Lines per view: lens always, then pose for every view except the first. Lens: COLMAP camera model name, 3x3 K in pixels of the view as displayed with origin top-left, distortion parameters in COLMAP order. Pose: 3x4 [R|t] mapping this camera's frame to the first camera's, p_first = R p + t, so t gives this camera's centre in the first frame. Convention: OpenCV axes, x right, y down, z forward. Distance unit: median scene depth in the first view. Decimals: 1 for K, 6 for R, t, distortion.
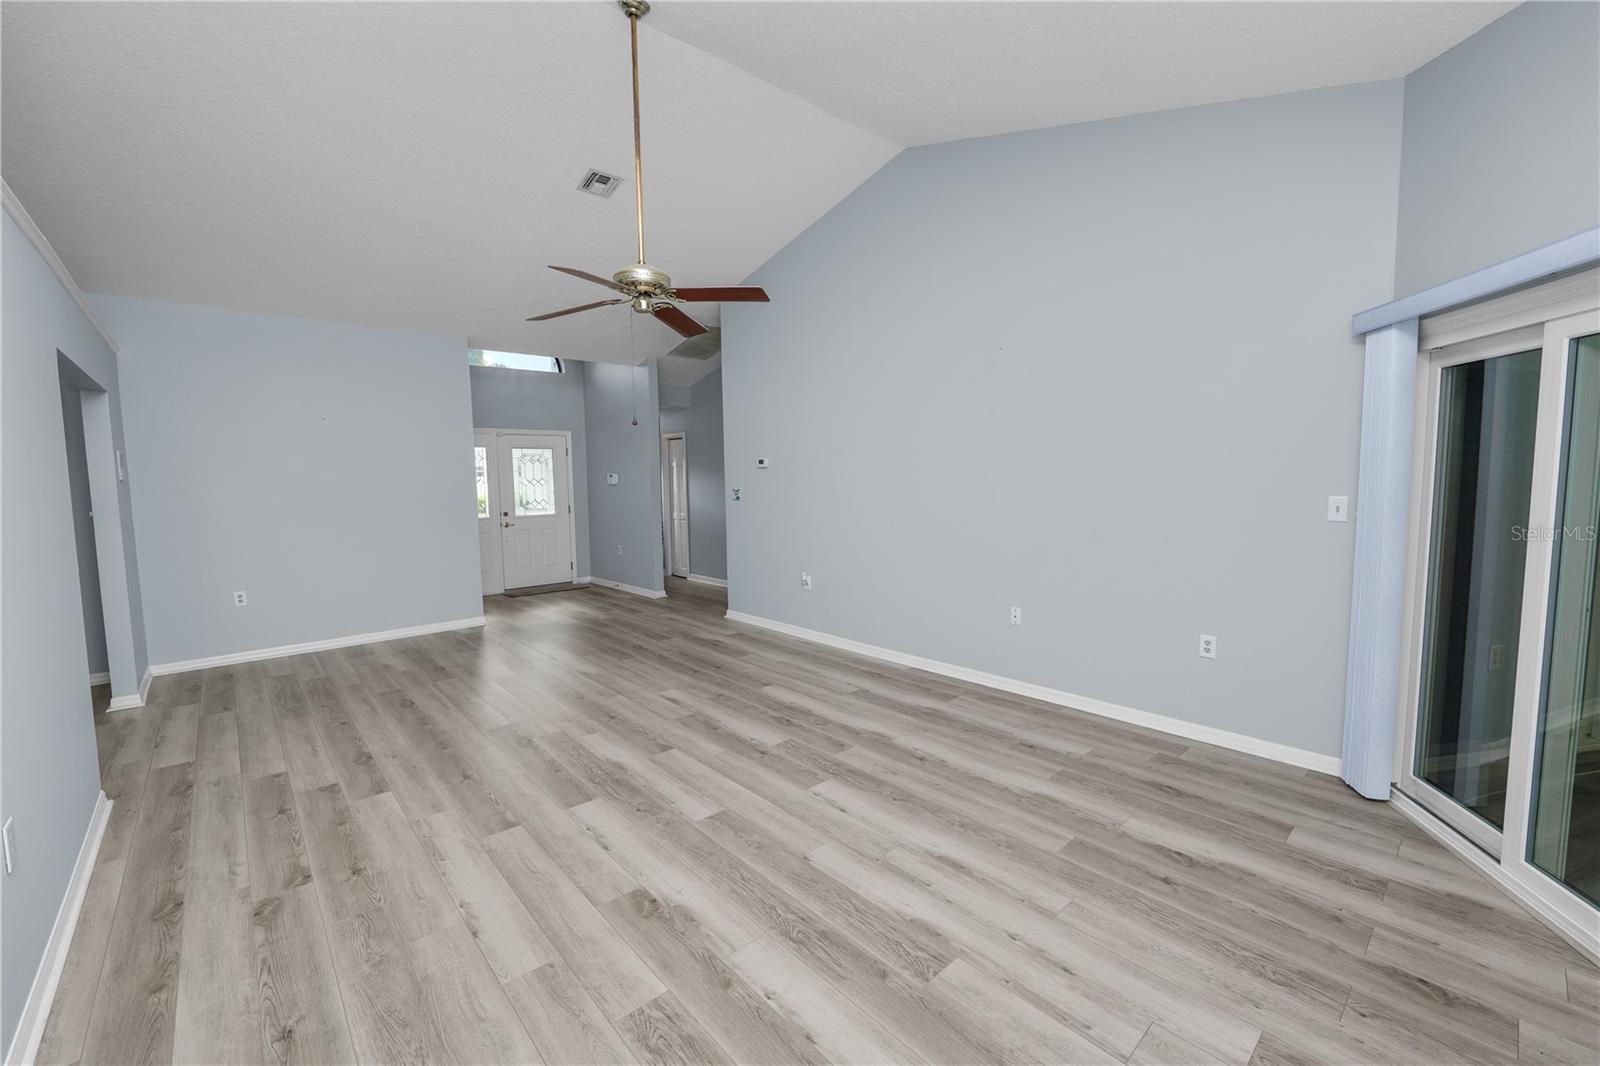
lens RADIAL K [[651.3, 0, 794.8], [0, 651.3, 537.2], [0, 0, 1]] dist [-0.012969, 0.001072]
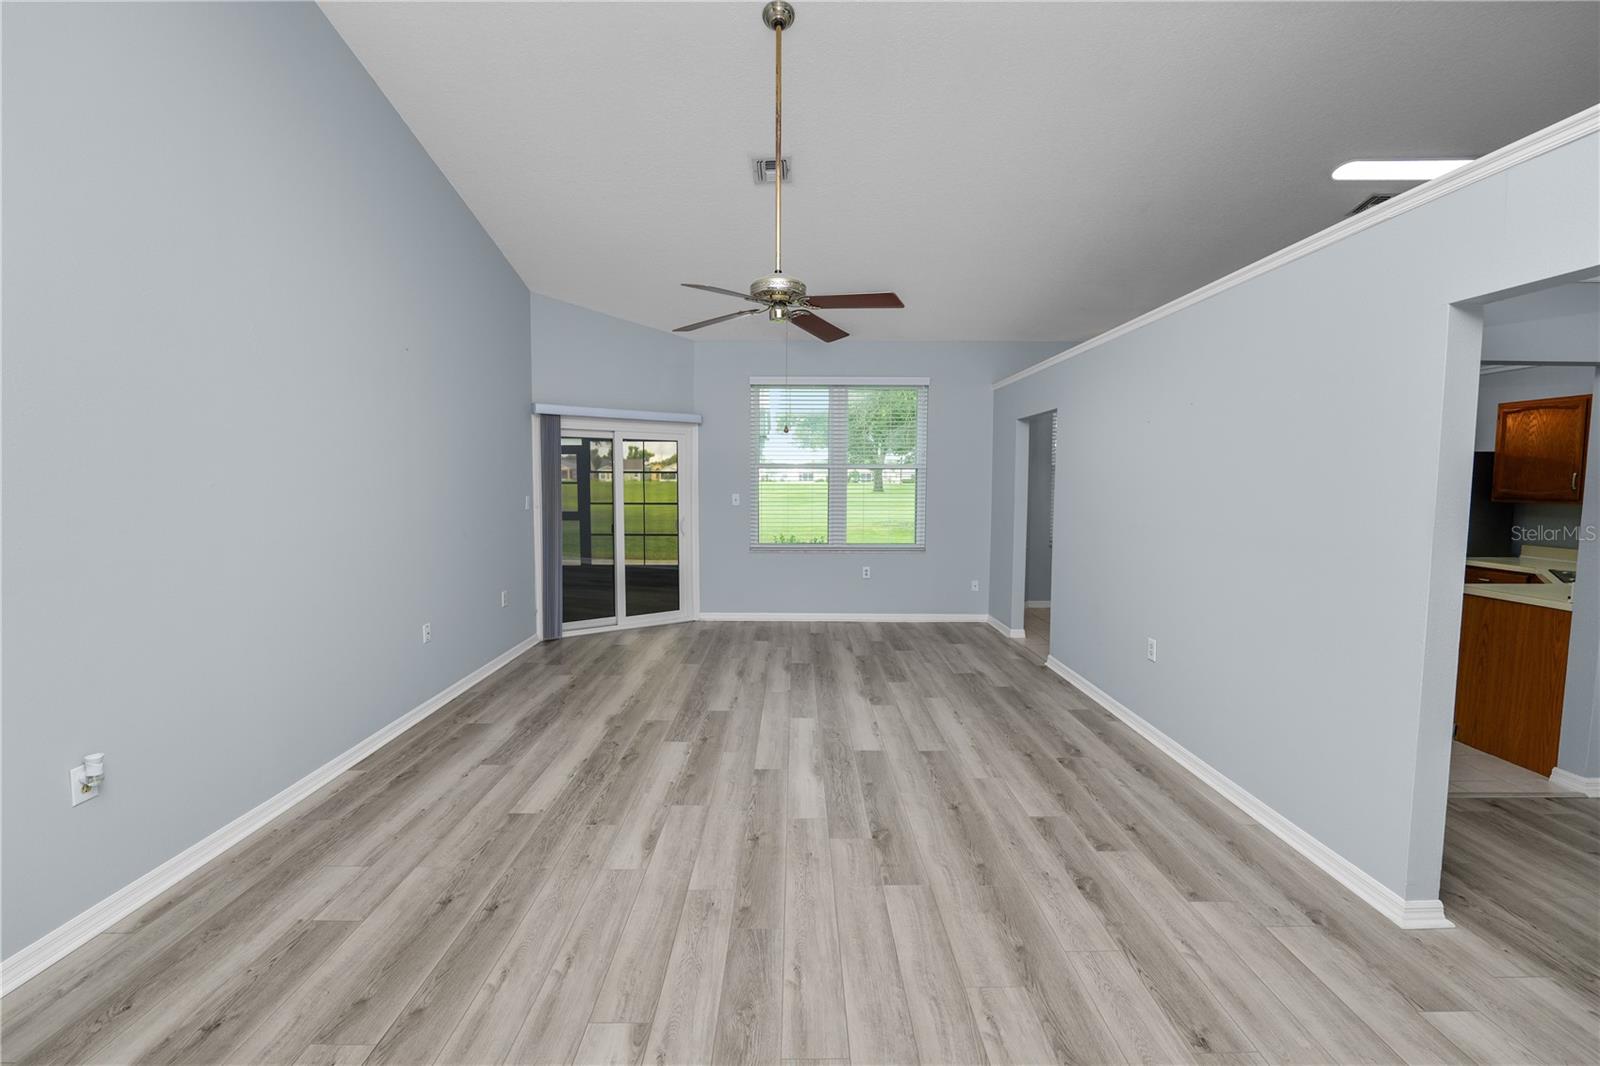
lens RADIAL K [[651.3, 0, 798.3], [0, 651.3, 521.7], [0, 0, 1]] dist [-0.012969, 0.001072]
pose [[-0.749738, -0.034227, 0.660849, -0.895123], [0.072376, 0.988429, 0.133304, -0.165511], [-0.657765, 0.147773, -0.738586, 1.691546]]
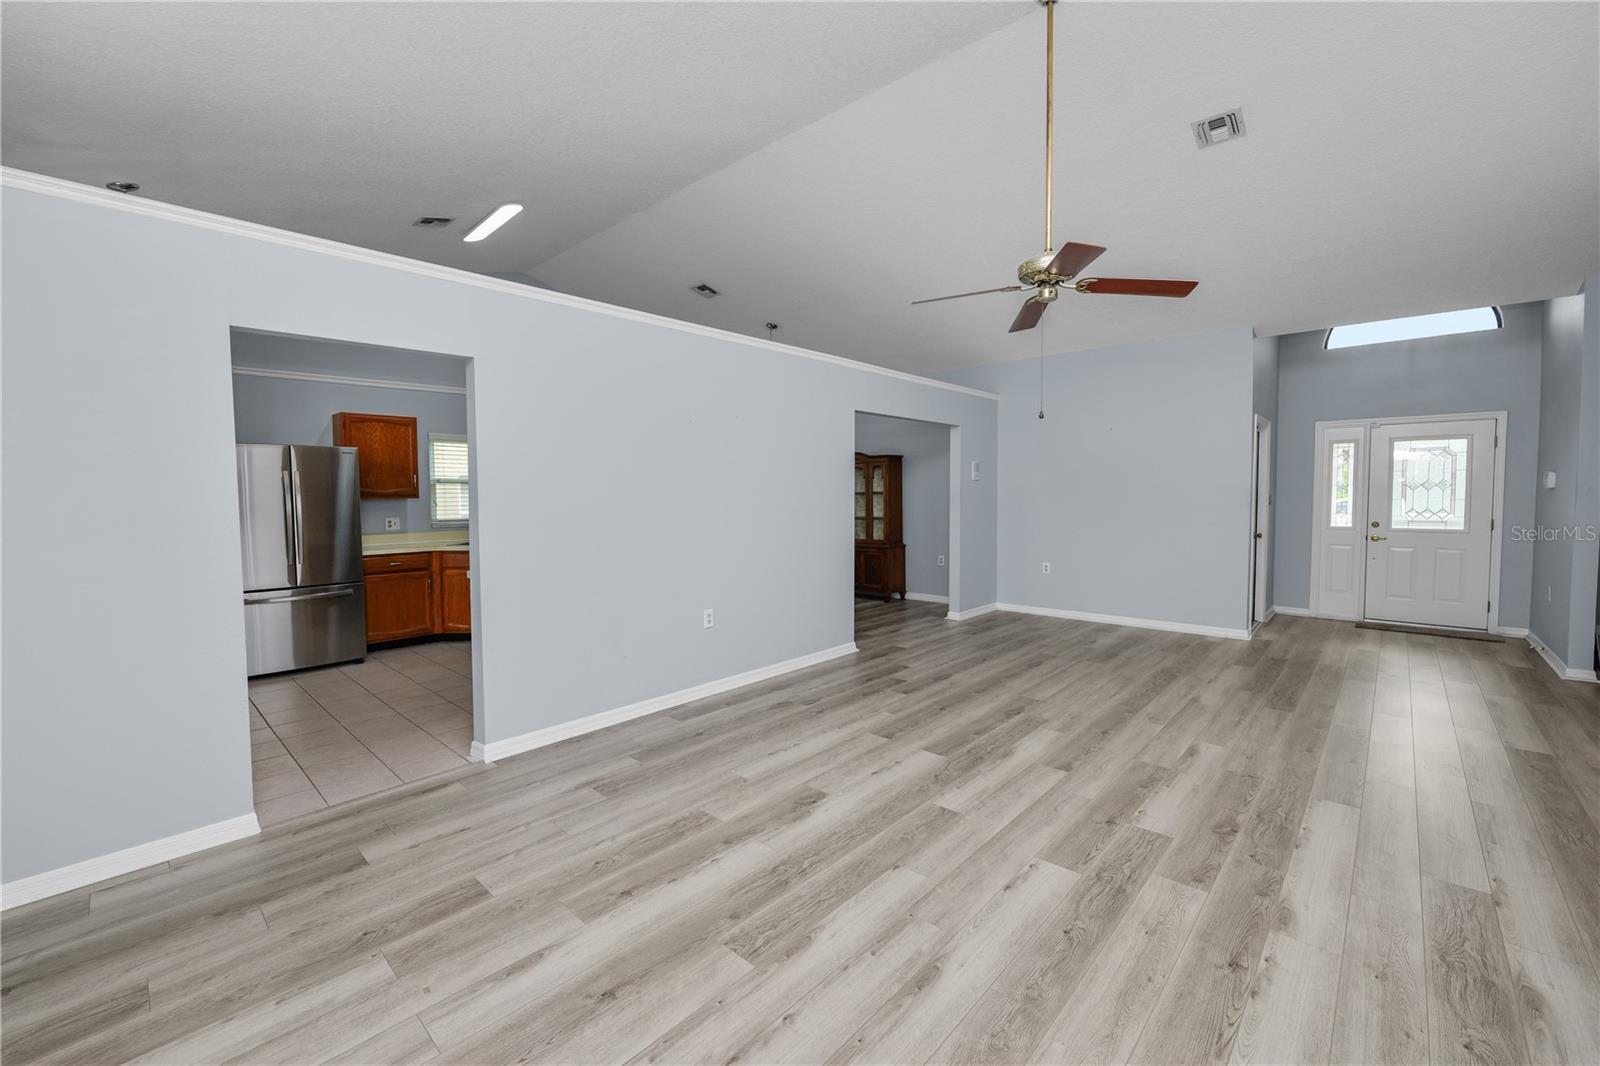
lens RADIAL K [[651.3, 0, 801.5], [0, 651.3, 534.4], [0, 0, 1]] dist [-0.012969, 0.001072]
pose [[0.097572, 0.077348, -0.992218, 0.677892], [-0.092730, 0.993345, 0.068317, -0.031030], [0.990899, 0.085342, 0.104095, 0.537982]]
